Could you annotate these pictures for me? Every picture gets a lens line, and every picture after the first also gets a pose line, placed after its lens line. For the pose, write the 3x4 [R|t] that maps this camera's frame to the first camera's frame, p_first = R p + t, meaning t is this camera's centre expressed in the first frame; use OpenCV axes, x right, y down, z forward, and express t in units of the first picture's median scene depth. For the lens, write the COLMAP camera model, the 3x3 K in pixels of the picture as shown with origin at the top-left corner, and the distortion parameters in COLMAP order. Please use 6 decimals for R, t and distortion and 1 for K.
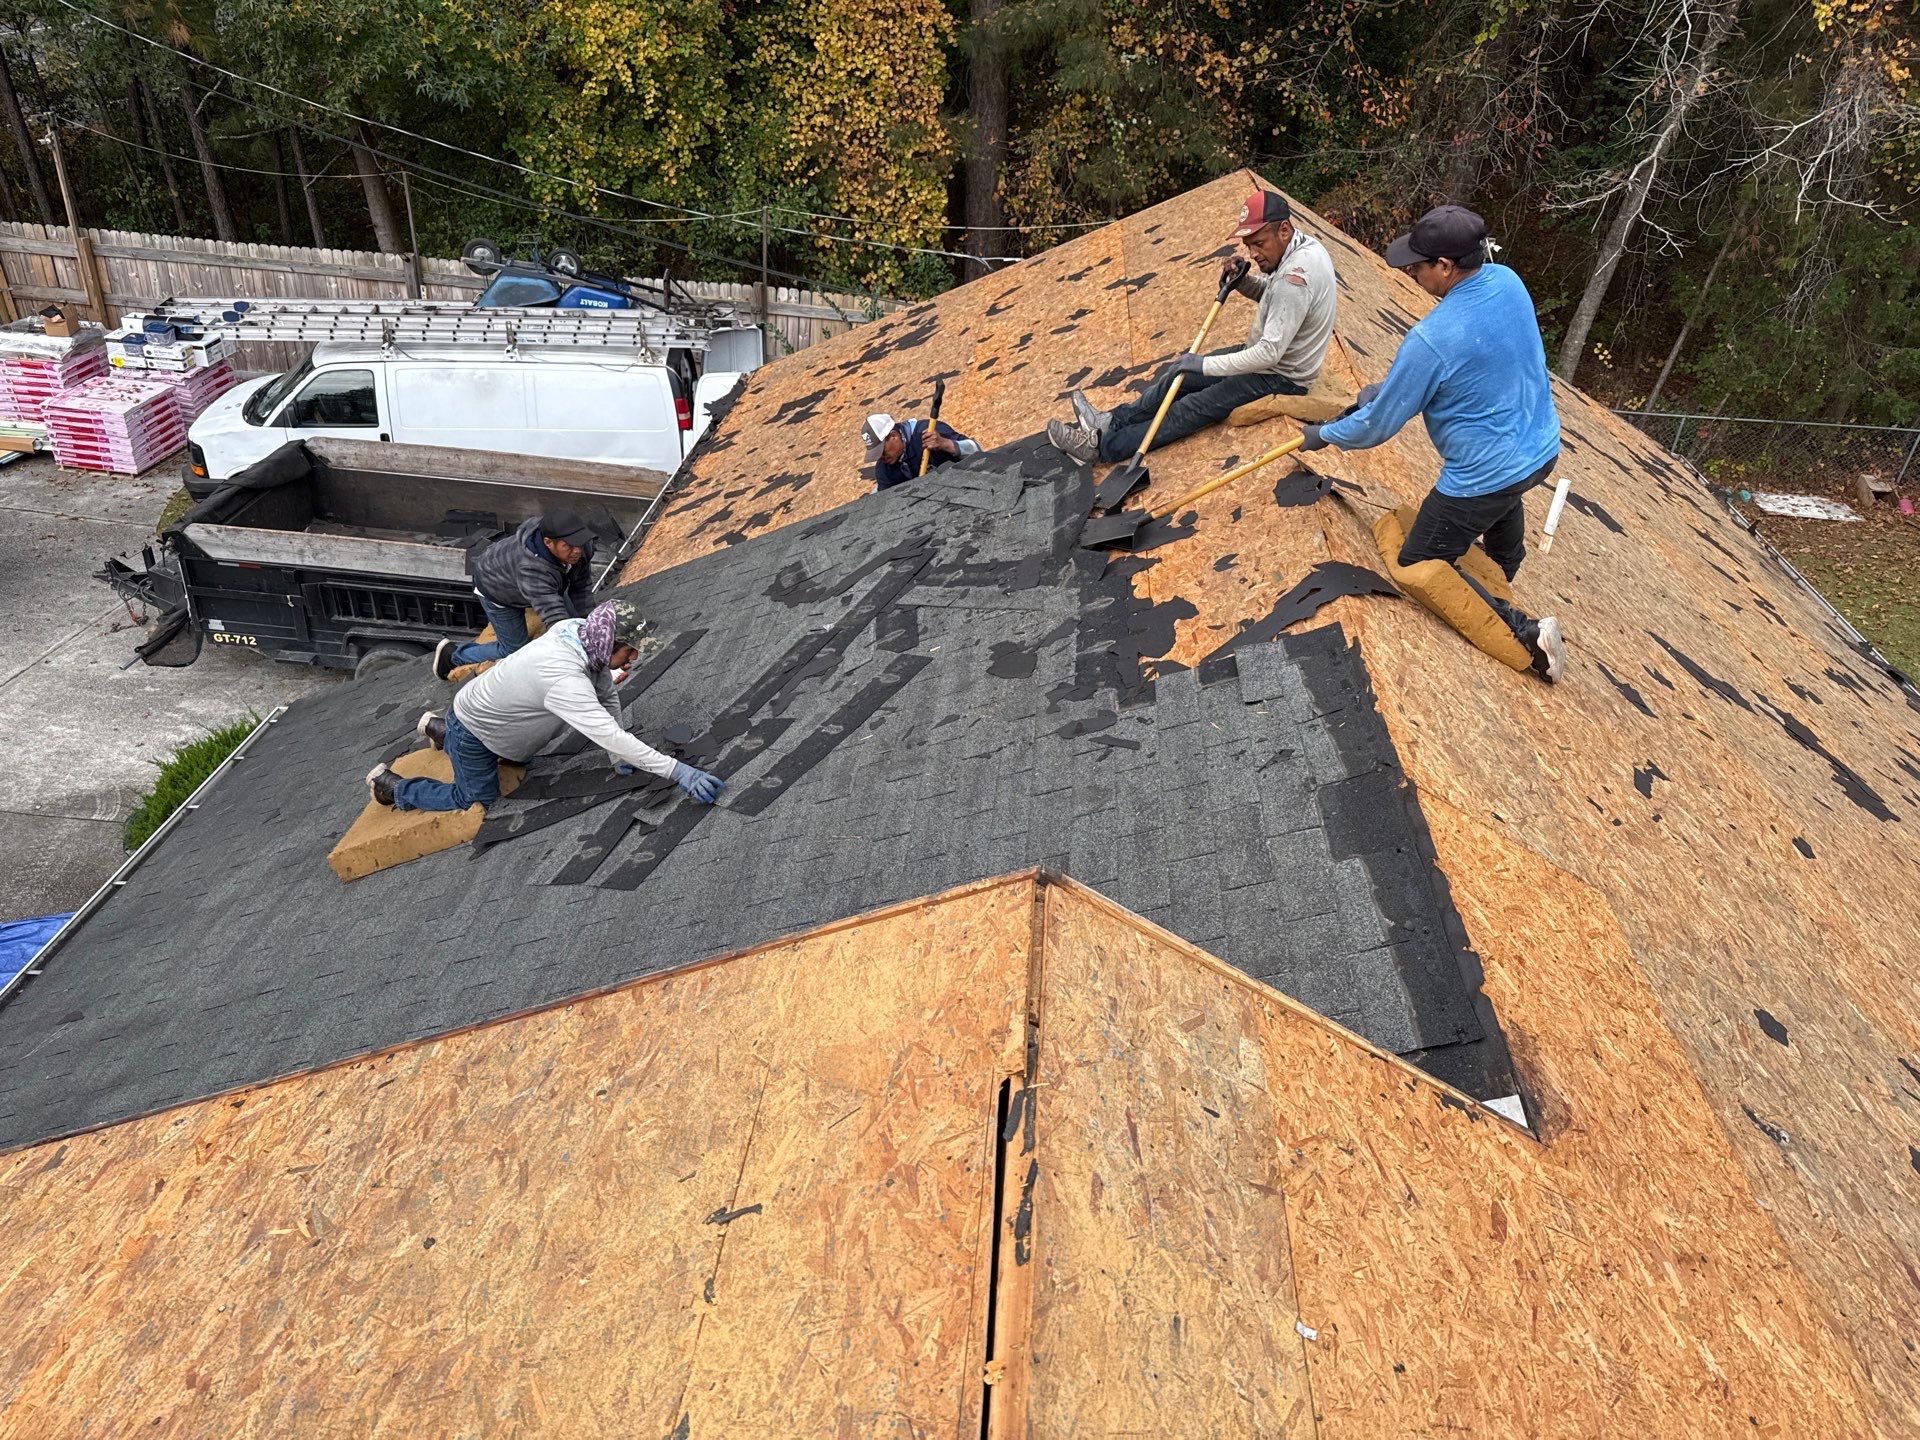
lens RADIAL K [[1333.6, 0, 958.6], [0, 1333.6, 713.8], [0, 0, 1]] dist [0.027183, -0.035091]
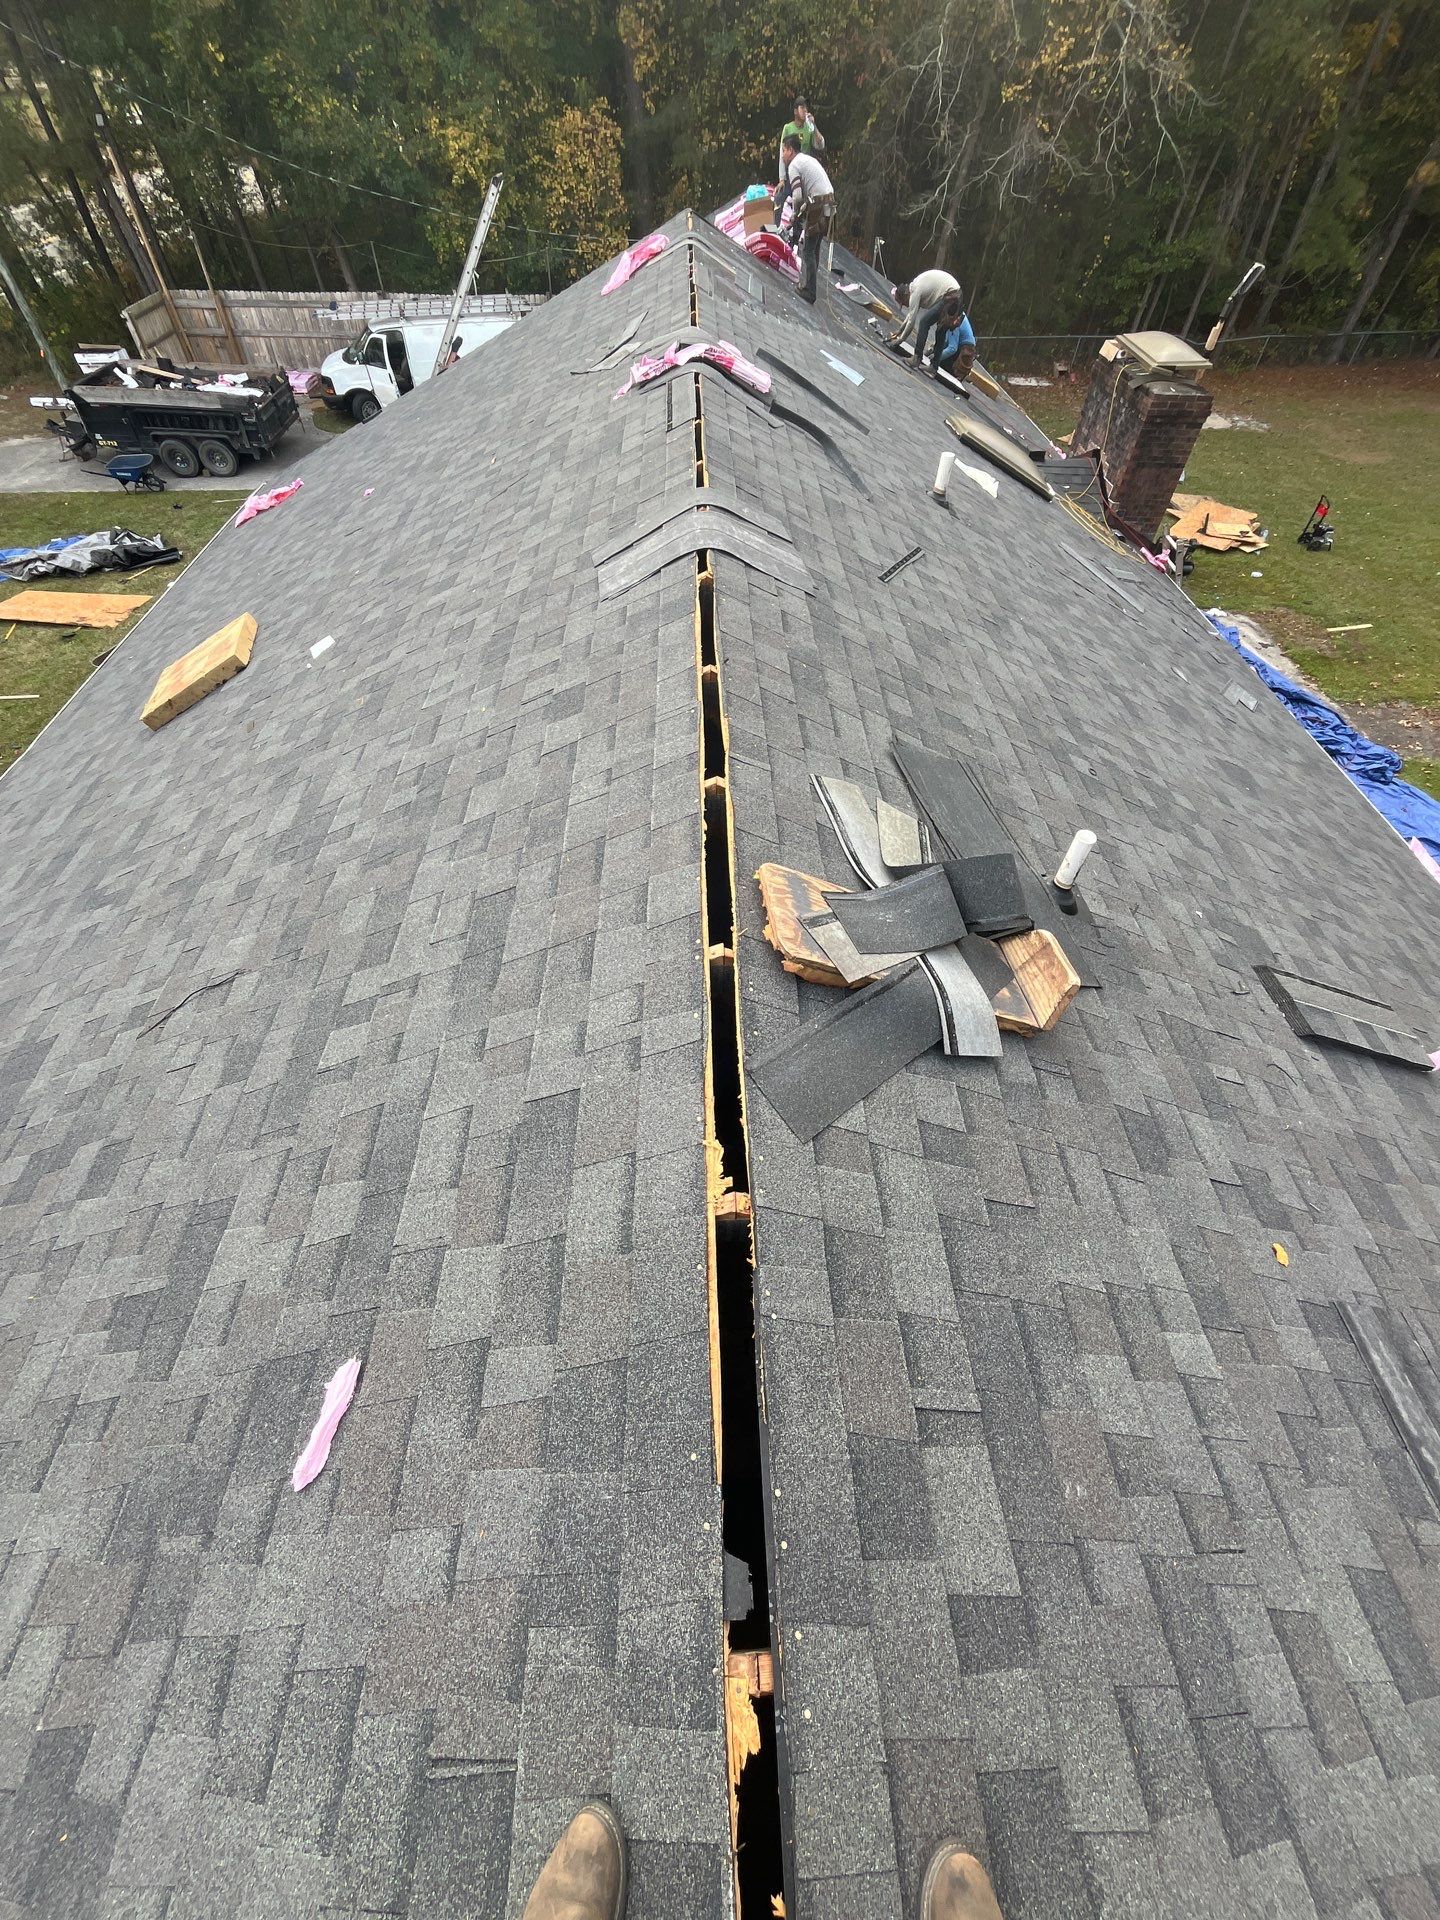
lens RADIAL K [[777.2, 0, 720.0], [0, 777.2, 960.0], [0, 0, 1]] dist [0.000515, -0.003742]
pose [[0.991733, -0.119947, 0.045594, -0.059335], [0.100312, 0.946258, 0.307464, 0.326689], [-0.080023, -0.300349, 0.950467, -0.508723]]
